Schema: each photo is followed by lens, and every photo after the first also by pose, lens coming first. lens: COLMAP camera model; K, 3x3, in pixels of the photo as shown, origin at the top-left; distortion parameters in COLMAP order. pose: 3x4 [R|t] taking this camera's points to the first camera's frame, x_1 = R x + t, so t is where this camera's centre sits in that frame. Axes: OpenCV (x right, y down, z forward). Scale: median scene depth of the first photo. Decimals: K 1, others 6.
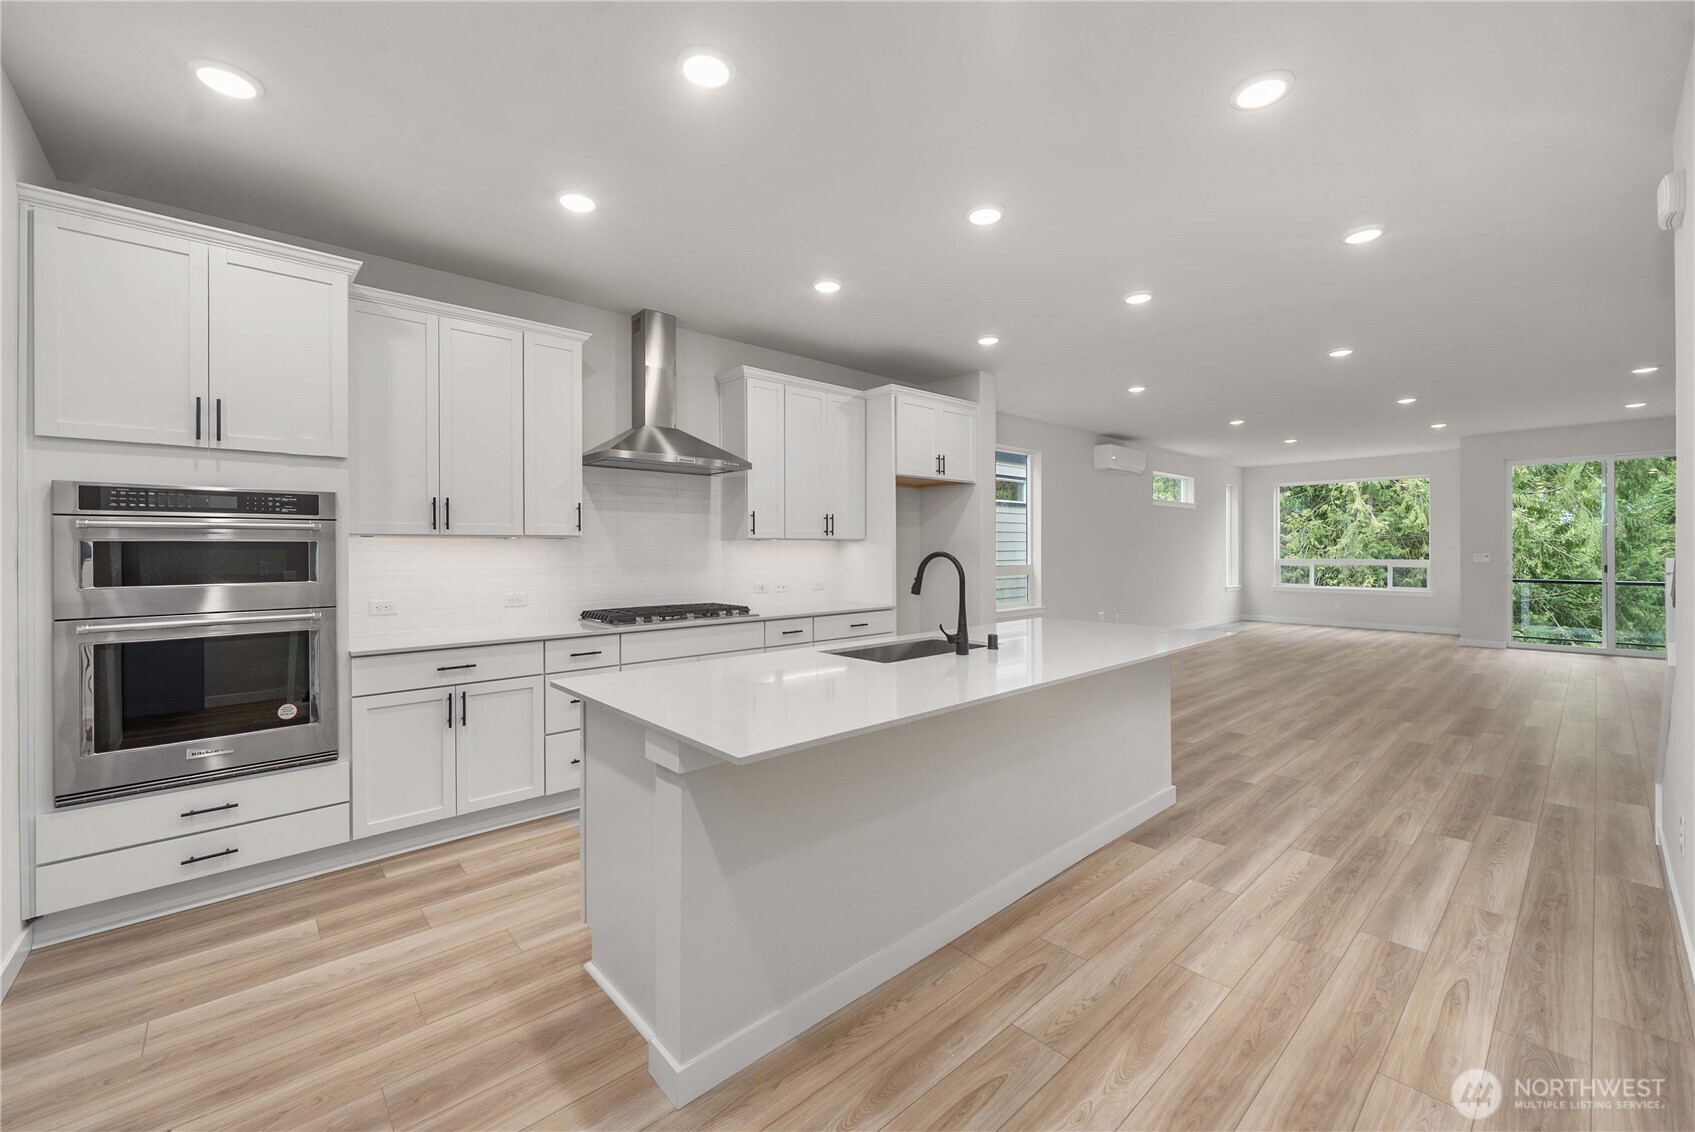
lens RADIAL K [[678.1, 0, 846.5], [0, 678.1, 552.9], [0, 0, 1]] dist [-0.002671, -0.000351]
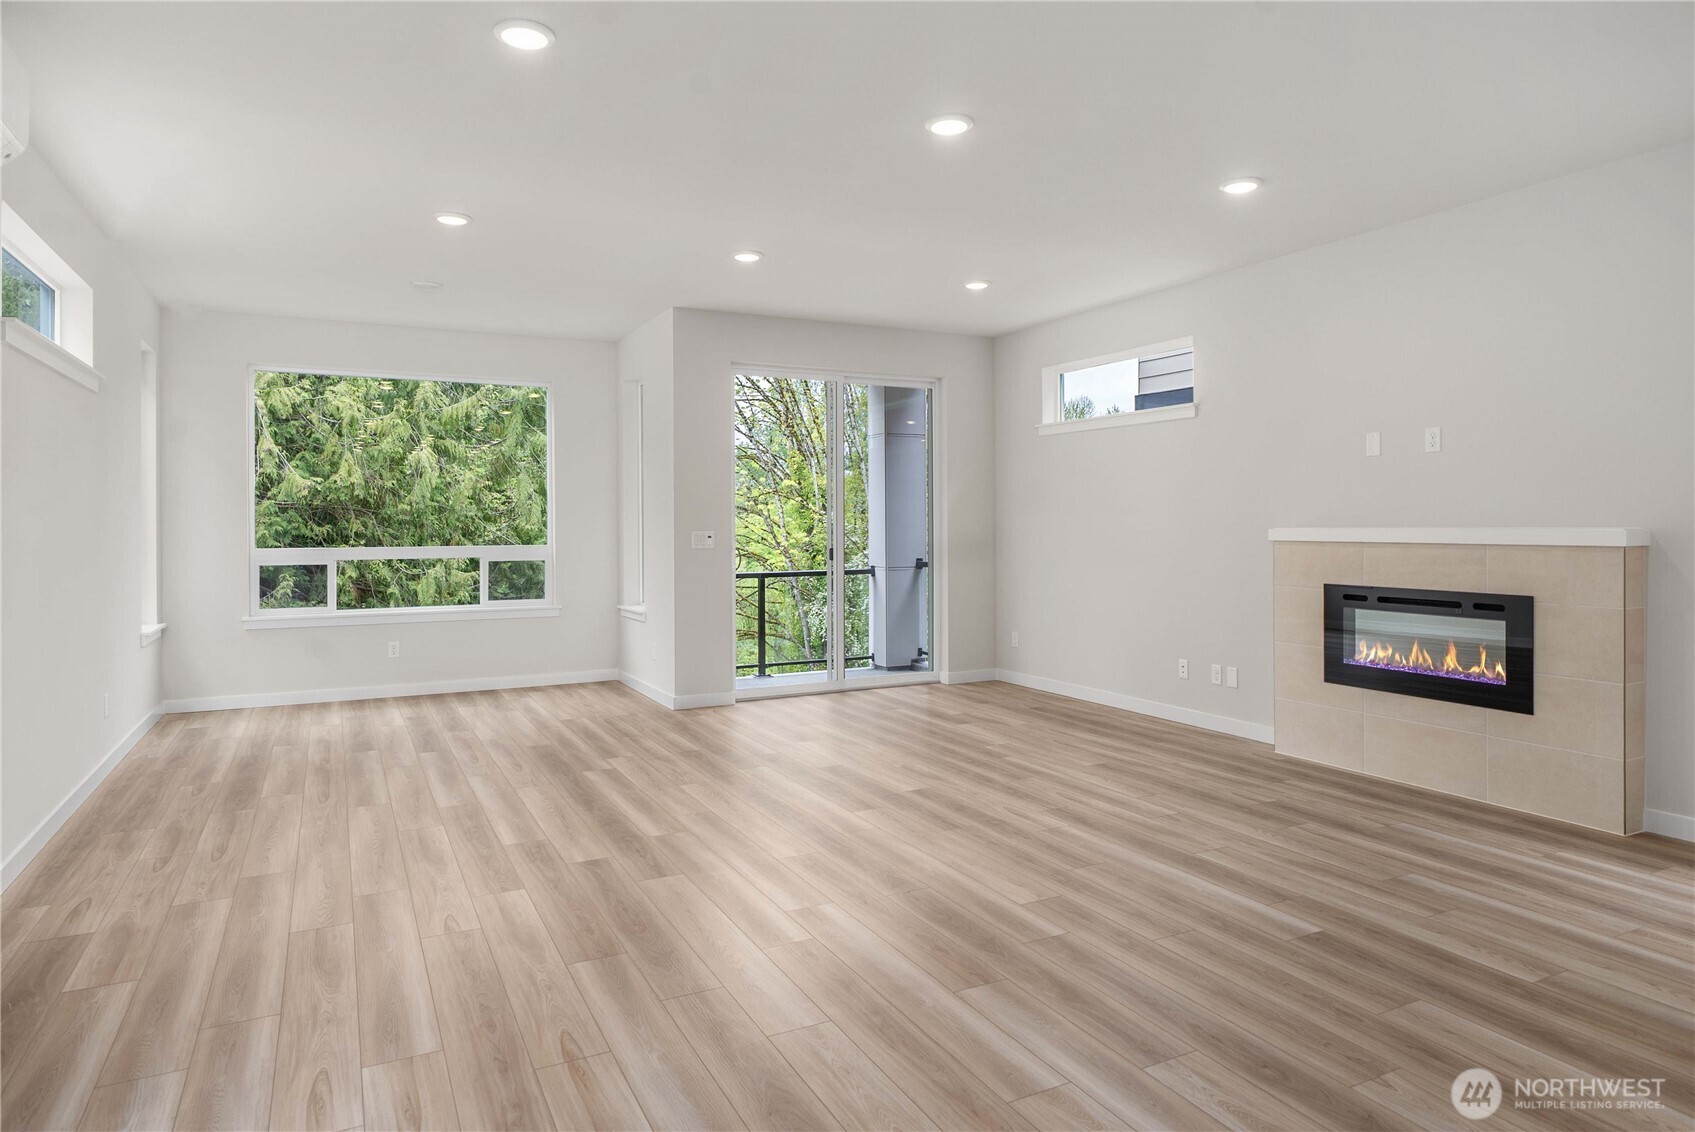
lens RADIAL K [[1003.5, 0, 844.8], [0, 1003.5, 529.3], [0, 0, 1]] dist [-0.000592, -0.000966]
pose [[0.255147, -0.003372, 0.966896, 0.554041], [0.009015, 0.999959, 0.001108, -0.001292], [-0.966860, 0.008434, 0.255167, 1.865635]]
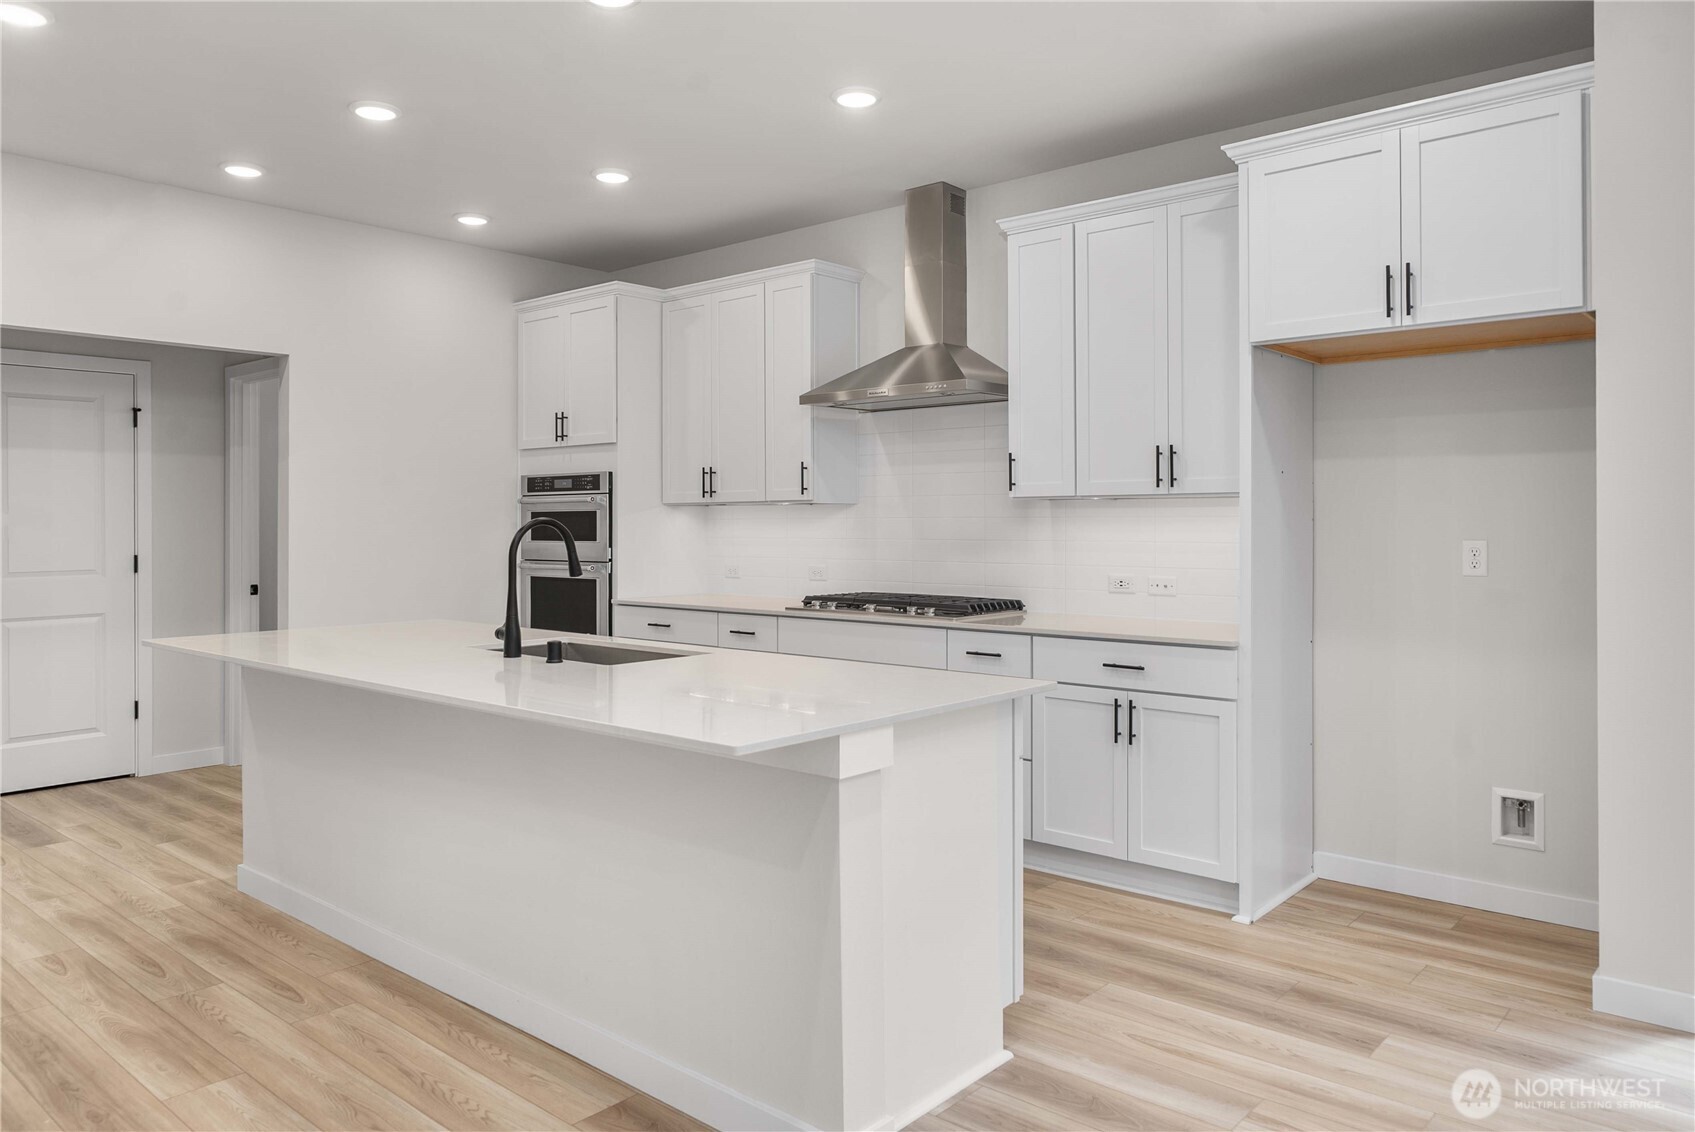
lens RADIAL K [[1158.4, 0, 840.9], [0, 1158.4, 518.4], [0, 0, 1]] dist [0.007397, 0.002441]
pose [[0.113163, 0.001233, -0.993576, 1.207907], [-0.002205, 0.999997, 0.000990, -0.004299], [0.993574, 0.002079, 0.113166, 0.997354]]
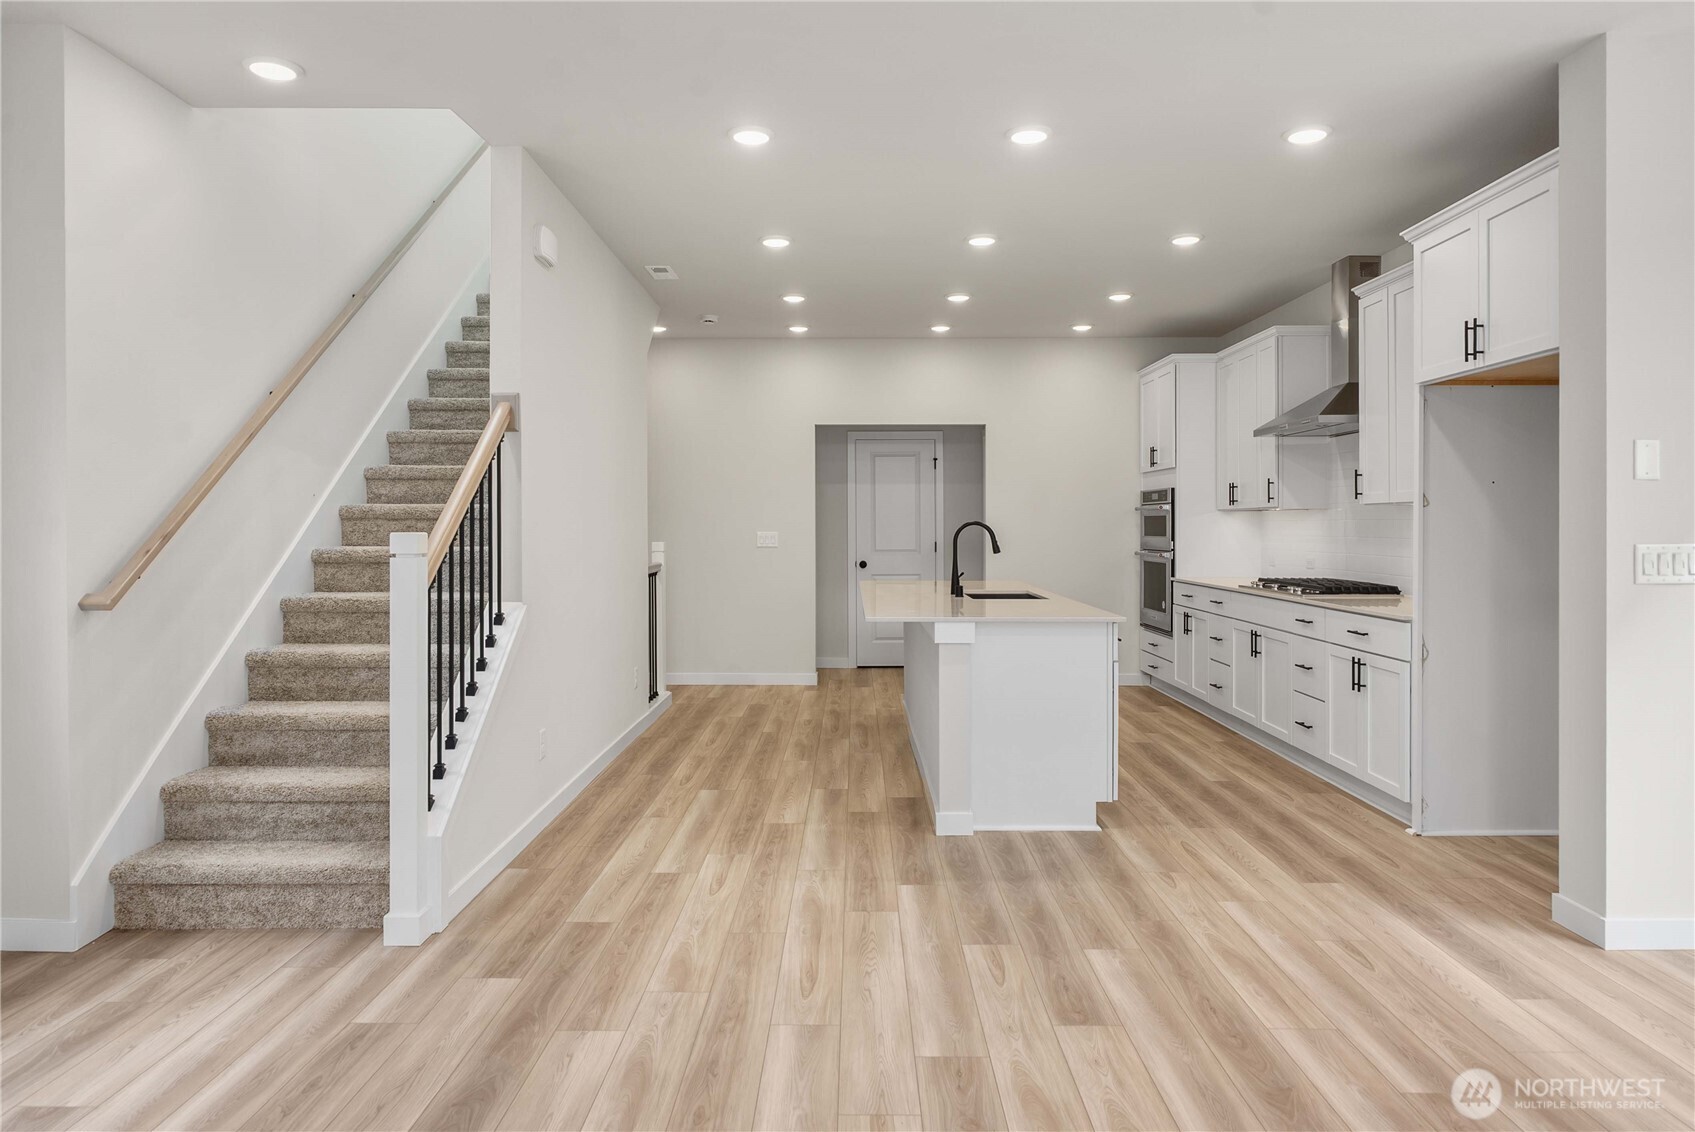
lens RADIAL K [[1057.0, 0, 847.4], [0, 1057.0, 527.0], [0, 0, 1]] dist [0.003285, 0.000406]
pose [[-0.674240, 0.005621, -0.738491, 1.594595], [-0.001057, 0.999963, 0.008577, -0.007353], [0.738512, 0.006564, -0.674209, 1.900936]]
